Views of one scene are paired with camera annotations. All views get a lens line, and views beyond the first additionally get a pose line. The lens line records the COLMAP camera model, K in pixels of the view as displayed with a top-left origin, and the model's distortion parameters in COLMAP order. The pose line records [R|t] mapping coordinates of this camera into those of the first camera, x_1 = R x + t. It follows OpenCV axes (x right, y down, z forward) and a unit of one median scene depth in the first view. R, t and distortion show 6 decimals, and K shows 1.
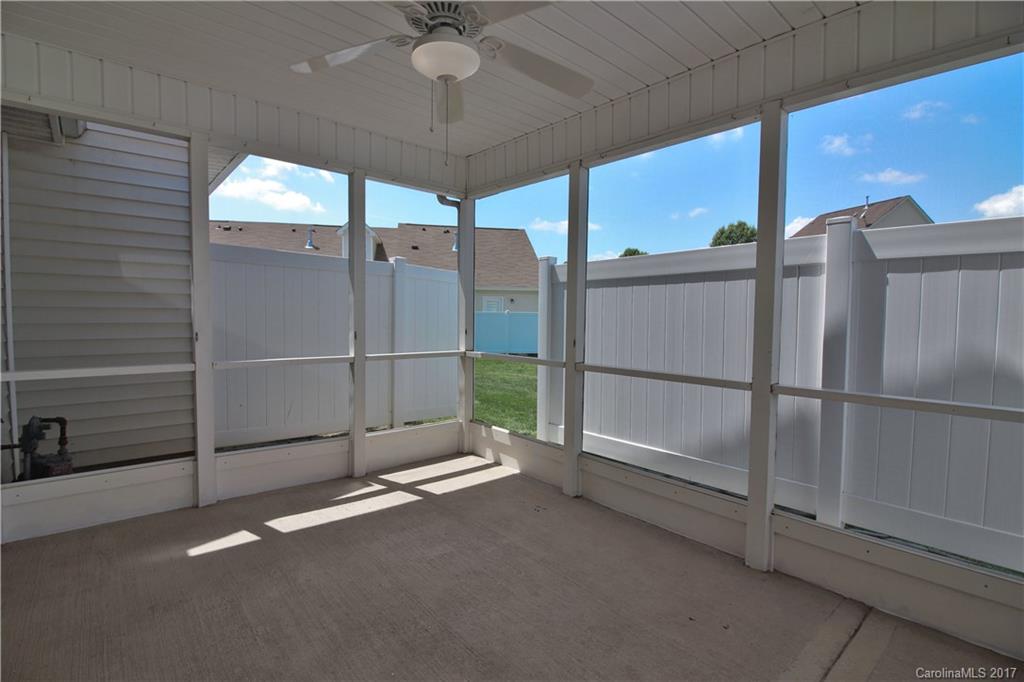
lens RADIAL K [[475.1, 0, 512.0], [0, 475.1, 341.0], [0, 0, 1]] dist [-0.001008, -0.000370]
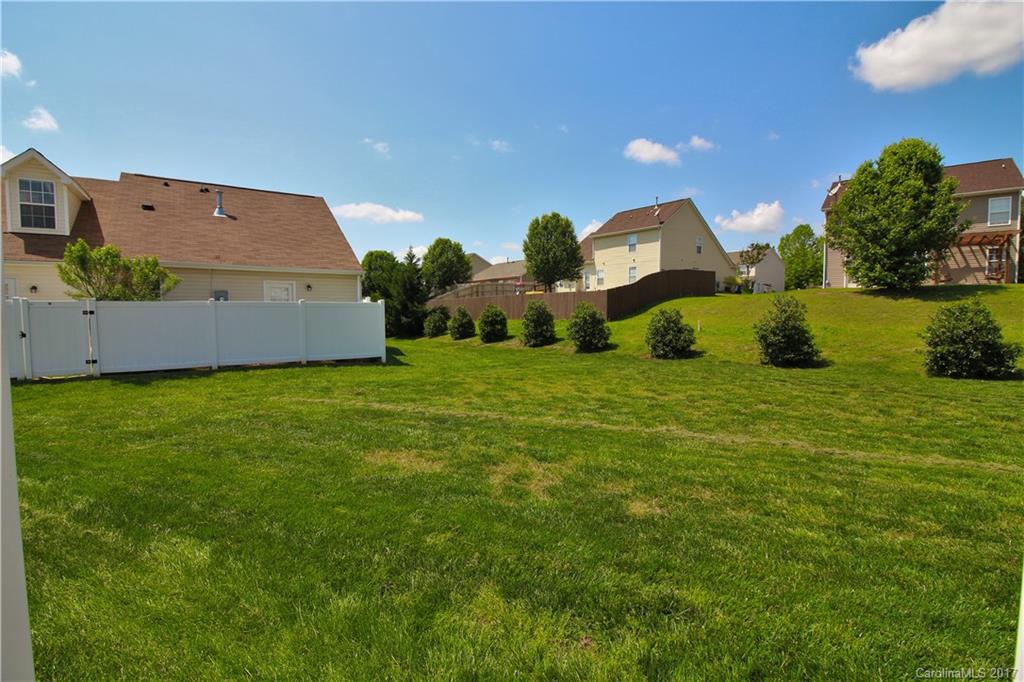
lens RADIAL K [[475.1, 0, 512.0], [0, 475.1, 341.0], [0, 0, 1]] dist [-0.001008, -0.000370]
pose [[0.920998, -0.036020, 0.387898, 0.000776], [0.030791, 0.999332, 0.019692, -0.004079], [-0.388348, -0.006192, 0.921492, 0.113700]]
